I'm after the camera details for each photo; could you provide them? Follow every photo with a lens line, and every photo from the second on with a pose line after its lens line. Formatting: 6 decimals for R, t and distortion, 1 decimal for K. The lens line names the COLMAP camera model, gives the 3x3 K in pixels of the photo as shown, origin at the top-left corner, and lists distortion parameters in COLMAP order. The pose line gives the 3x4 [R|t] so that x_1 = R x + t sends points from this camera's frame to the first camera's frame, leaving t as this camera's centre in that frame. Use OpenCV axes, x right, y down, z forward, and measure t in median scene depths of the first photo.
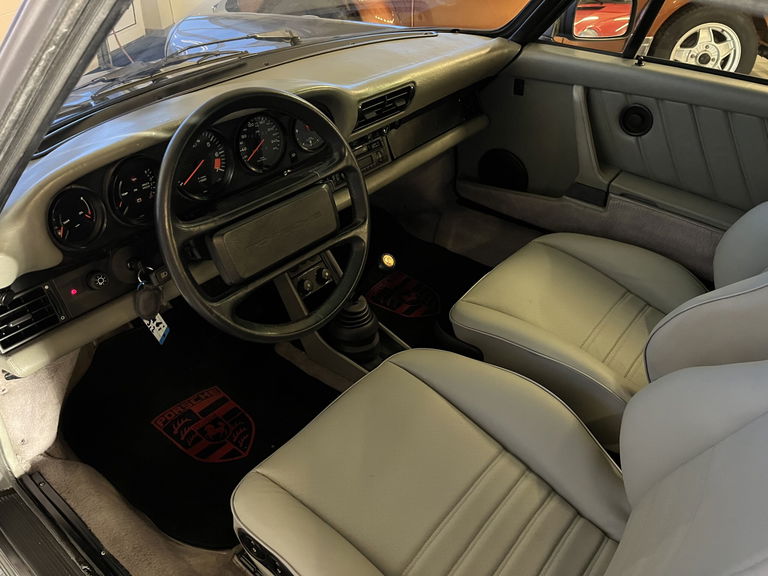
lens RADIAL K [[582.9, 0, 384.2], [0, 582.9, 291.9], [0, 0, 1]] dist [0.070273, -0.097880]
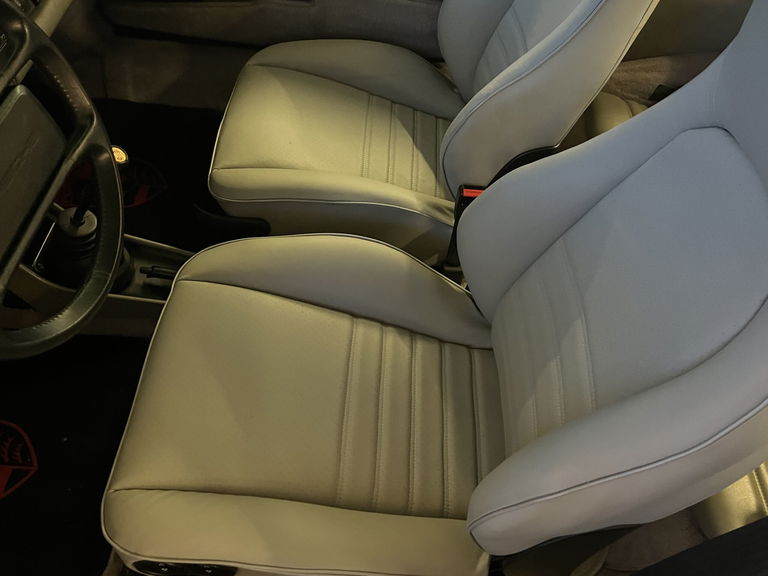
lens RADIAL K [[647.4, 0, 379.1], [0, 647.4, 285.7], [0, 0, 1]] dist [0.054635, -0.036906]
pose [[0.802707, -0.423590, 0.419802, -0.135120], [0.285640, 0.891006, 0.352871, -0.097108], [-0.523518, -0.163340, 0.836211, 0.109071]]
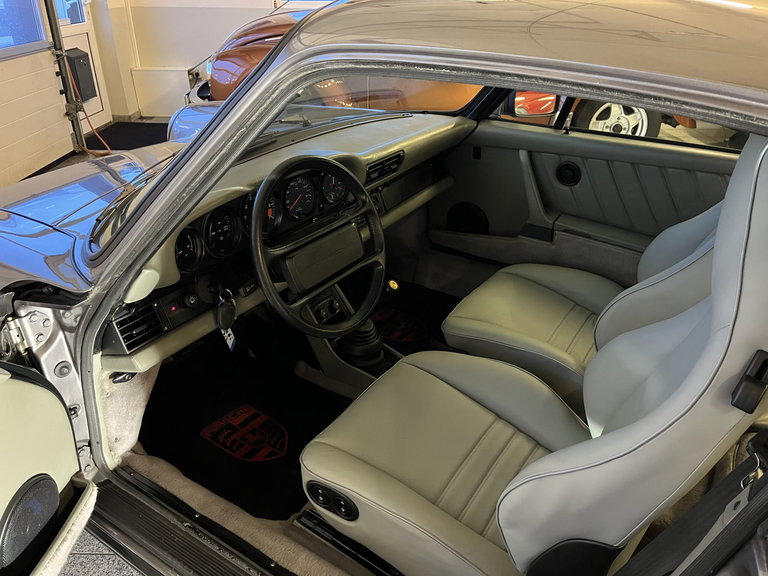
lens RADIAL K [[582.9, 0, 388.8], [0, 582.9, 286.1], [0, 0, 1]] dist [0.070273, -0.097880]
pose [[0.994045, -0.052004, 0.095765, -0.117380], [0.063762, 0.990215, -0.124128, 0.099426], [-0.088373, 0.129495, 0.987634, -0.239828]]
